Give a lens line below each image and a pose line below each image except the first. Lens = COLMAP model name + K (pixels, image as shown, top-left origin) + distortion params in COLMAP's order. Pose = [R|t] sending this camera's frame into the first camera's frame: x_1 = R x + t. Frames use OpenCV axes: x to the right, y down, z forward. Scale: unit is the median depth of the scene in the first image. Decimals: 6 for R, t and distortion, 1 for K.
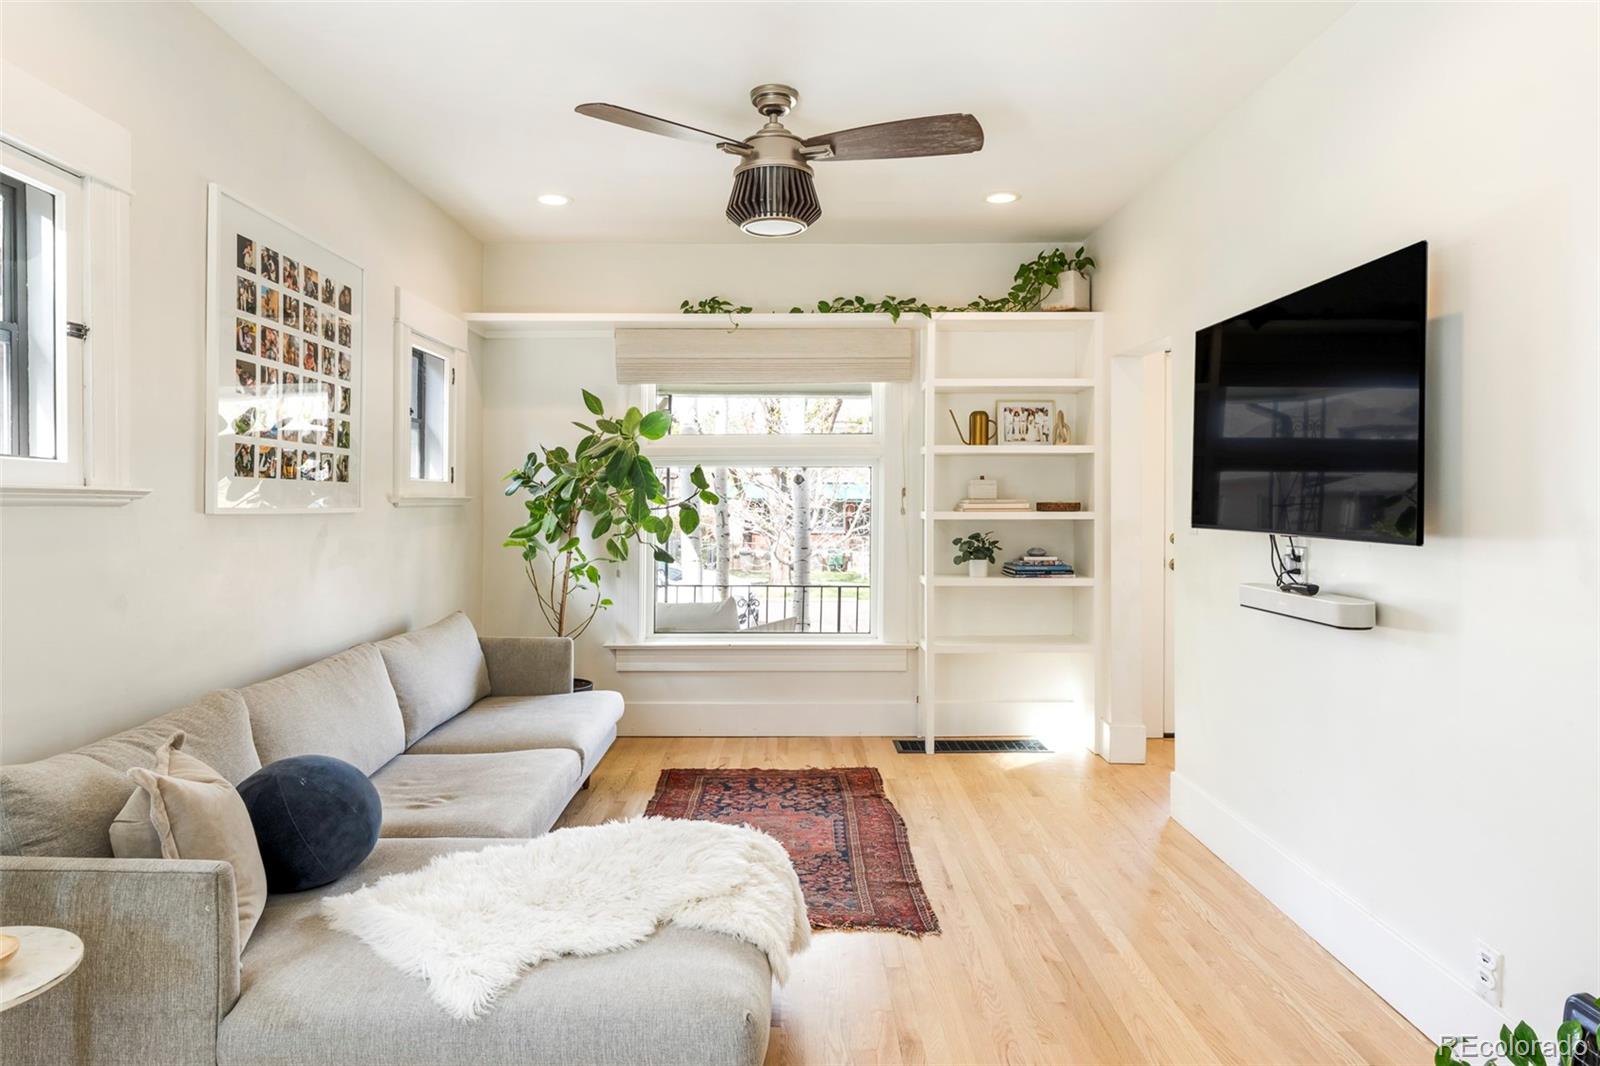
lens RADIAL K [[959.7, 0, 788.1], [0, 959.7, 487.7], [0, 0, 1]] dist [-0.005475, 0.002500]
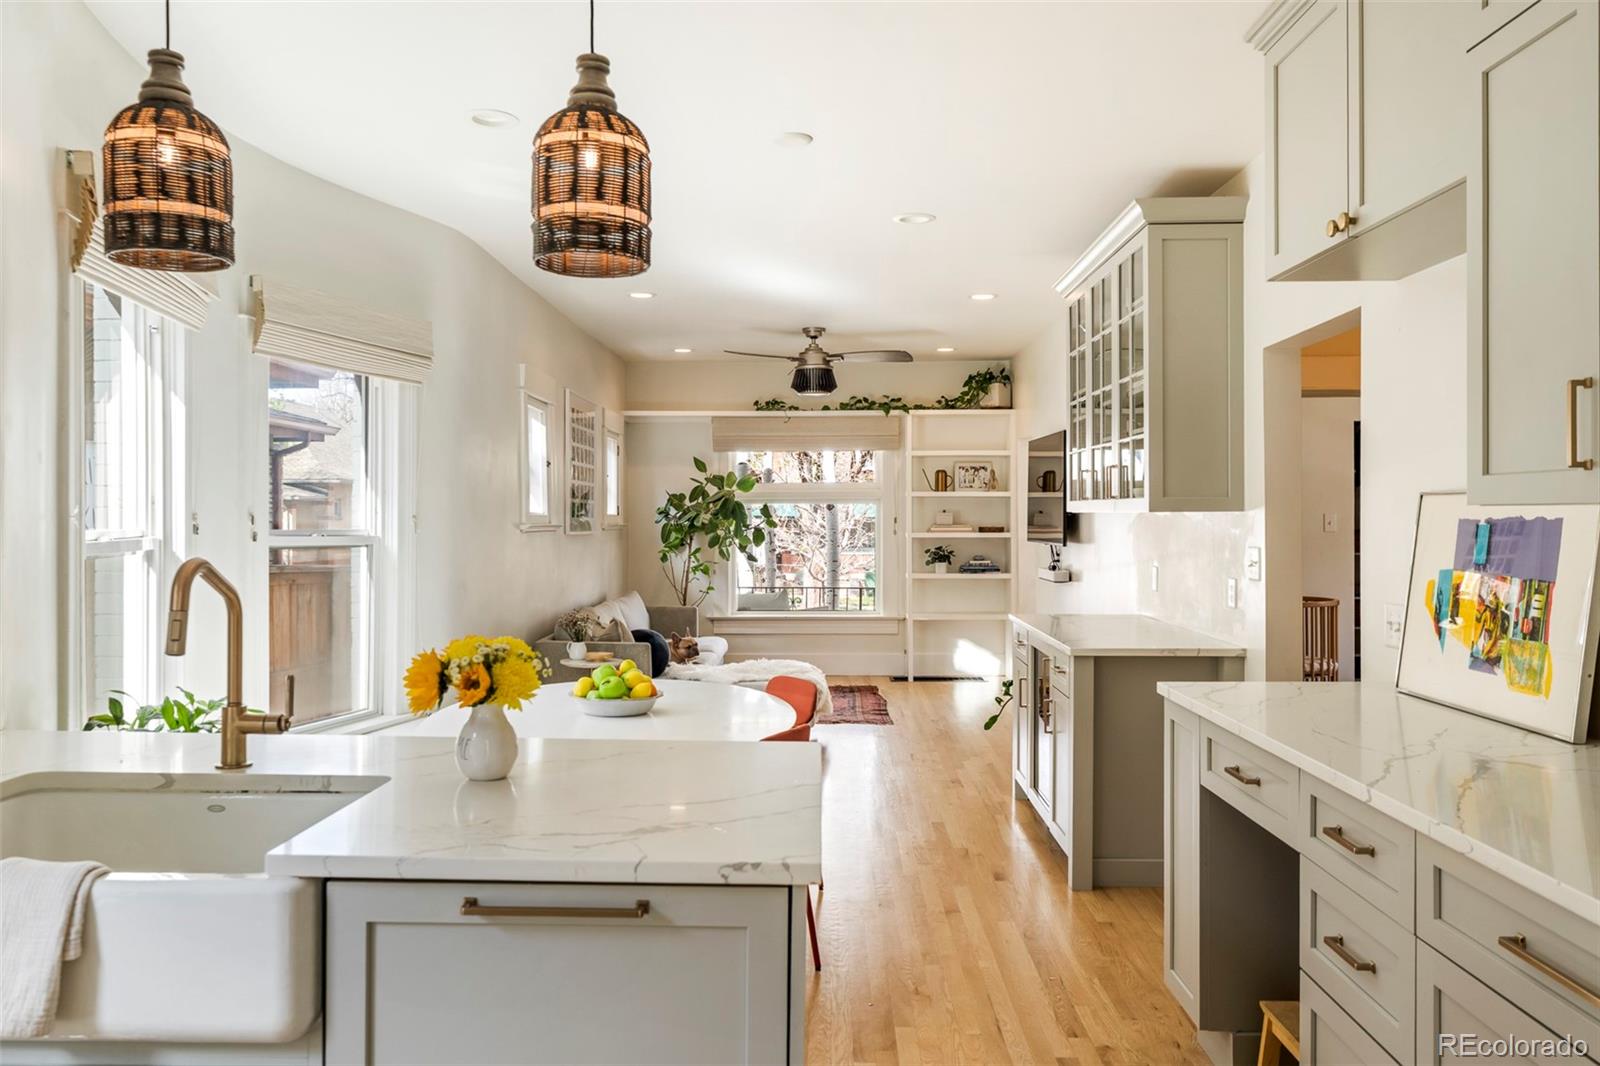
lens RADIAL K [[1211.4, 0, 773.8], [0, 1211.4, 508.3], [0, 0, 1]] dist [-0.002615, 0.010367]
pose [[0.999126, -0.002428, -0.041736, 0.007087], [0.002672, 0.999980, 0.005802, -0.042286], [0.041721, -0.005909, 0.999112, -1.572059]]
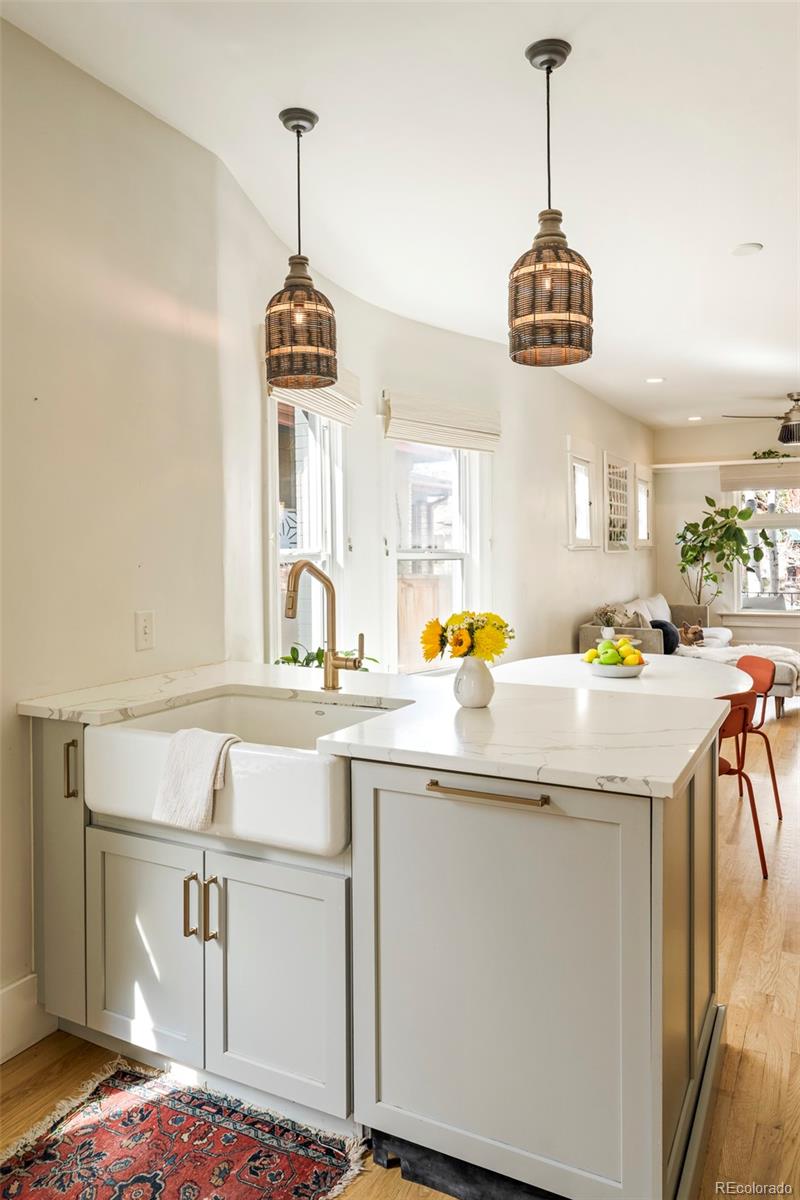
lens RADIAL K [[828.5, 0, 396.1], [0, 828.5, 542.1], [0, 0, 1]] dist [-0.002031, 0.002404]
pose [[0.882818, -0.014962, -0.469476, 0.076043], [0.019896, 0.999787, 0.005551, -0.032244], [0.469293, -0.014241, 0.882928, -1.547946]]
